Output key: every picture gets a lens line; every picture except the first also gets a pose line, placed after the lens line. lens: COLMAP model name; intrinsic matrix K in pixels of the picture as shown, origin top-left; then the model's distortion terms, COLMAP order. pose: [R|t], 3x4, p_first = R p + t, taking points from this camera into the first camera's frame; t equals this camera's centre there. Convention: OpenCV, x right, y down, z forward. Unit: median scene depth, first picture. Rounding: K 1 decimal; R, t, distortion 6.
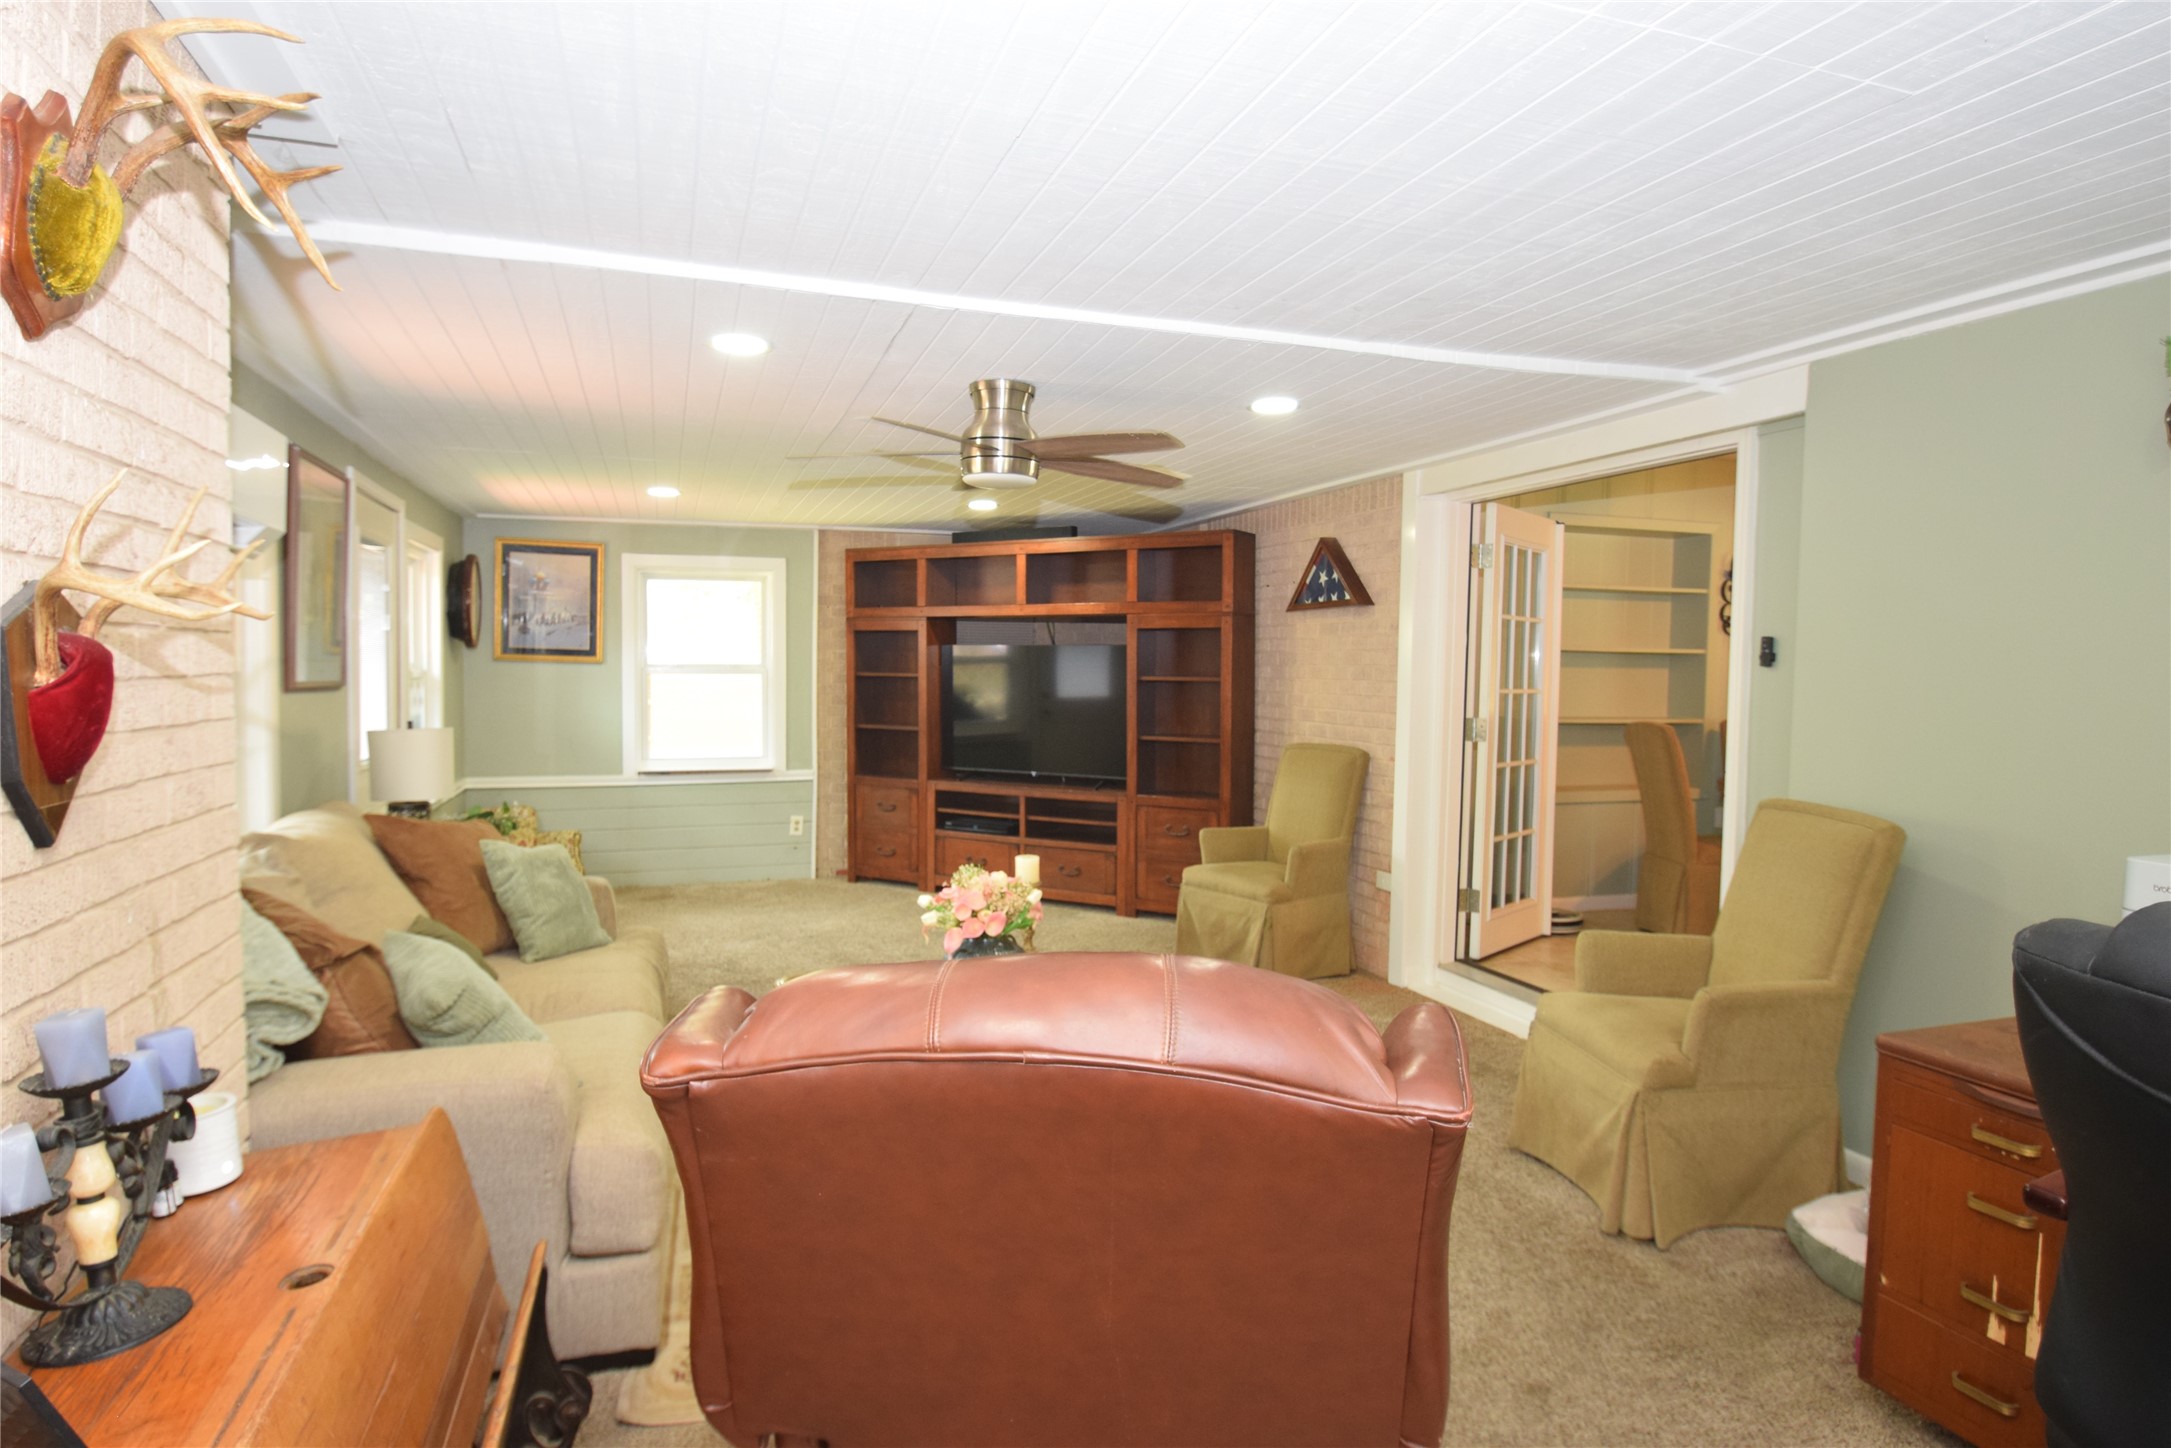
lens RADIAL K [[1199.2, 0, 1085.5], [0, 1199.2, 724.0], [0, 0, 1]] dist [-0.000323, -0.000356]
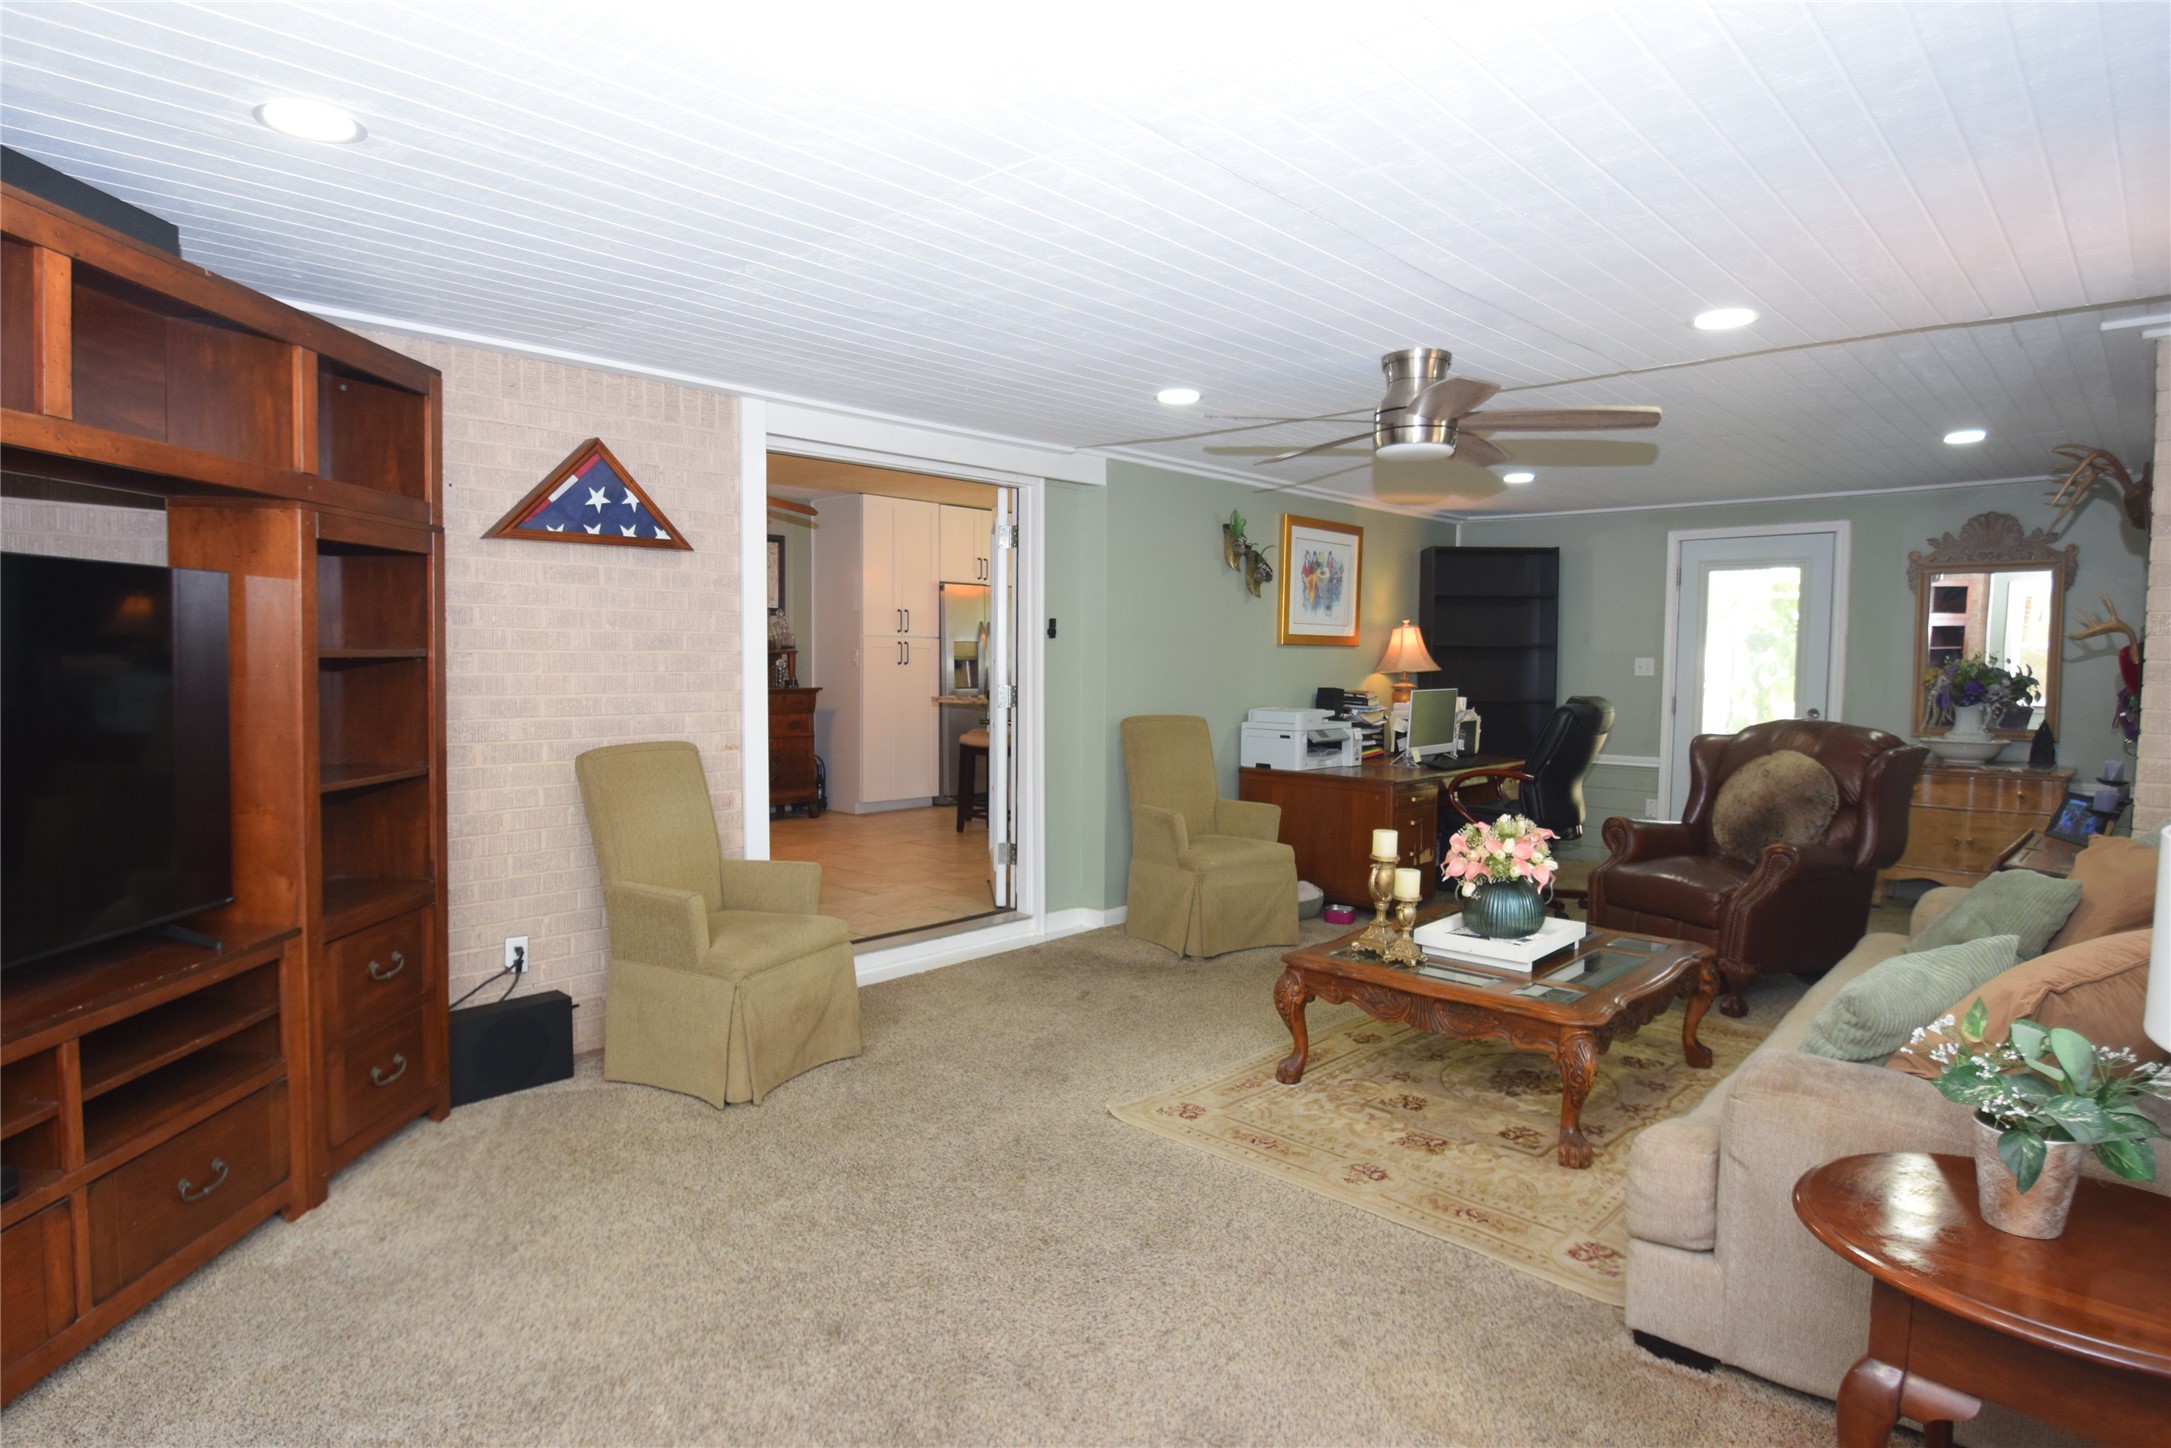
lens RADIAL K [[1199.2, 0, 1085.5], [0, 1199.2, 724.0], [0, 0, 1]] dist [-0.000323, -0.000356]
pose [[-0.458247, -0.057301, 0.886976, -0.530215], [0.038414, 0.995710, 0.084172, -0.042236], [-0.887994, 0.072644, -0.454080, 1.072128]]
